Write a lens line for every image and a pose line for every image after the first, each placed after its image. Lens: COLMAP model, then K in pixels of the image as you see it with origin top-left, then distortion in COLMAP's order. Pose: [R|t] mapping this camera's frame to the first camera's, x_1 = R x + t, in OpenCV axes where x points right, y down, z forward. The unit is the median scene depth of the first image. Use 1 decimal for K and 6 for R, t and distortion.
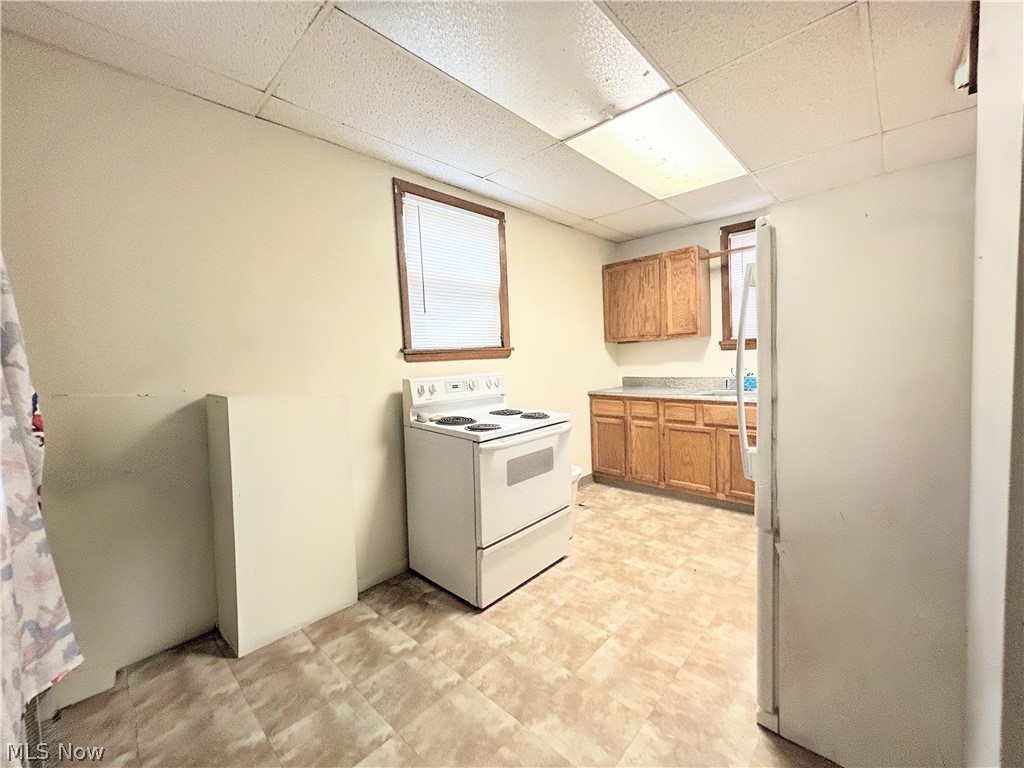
lens RADIAL K [[412.2, 0, 512.0], [0, 412.2, 384.0], [0, 0, 1]] dist [-0.000778, 0.000060]
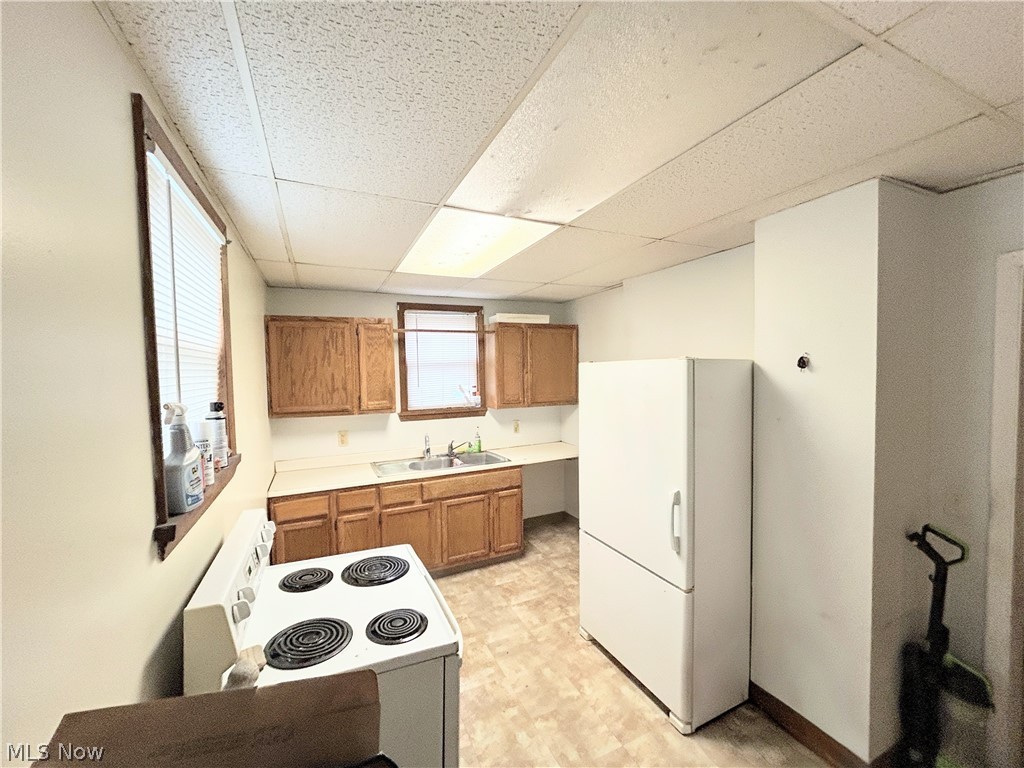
lens RADIAL K [[412.2, 0, 512.0], [0, 412.2, 384.0], [0, 0, 1]] dist [-0.000778, 0.000060]
pose [[0.371554, 0.001186, 0.928411, -0.341192], [0.066952, 0.997361, -0.028069, -0.128241], [-0.925994, 0.072588, 0.370494, 0.364983]]
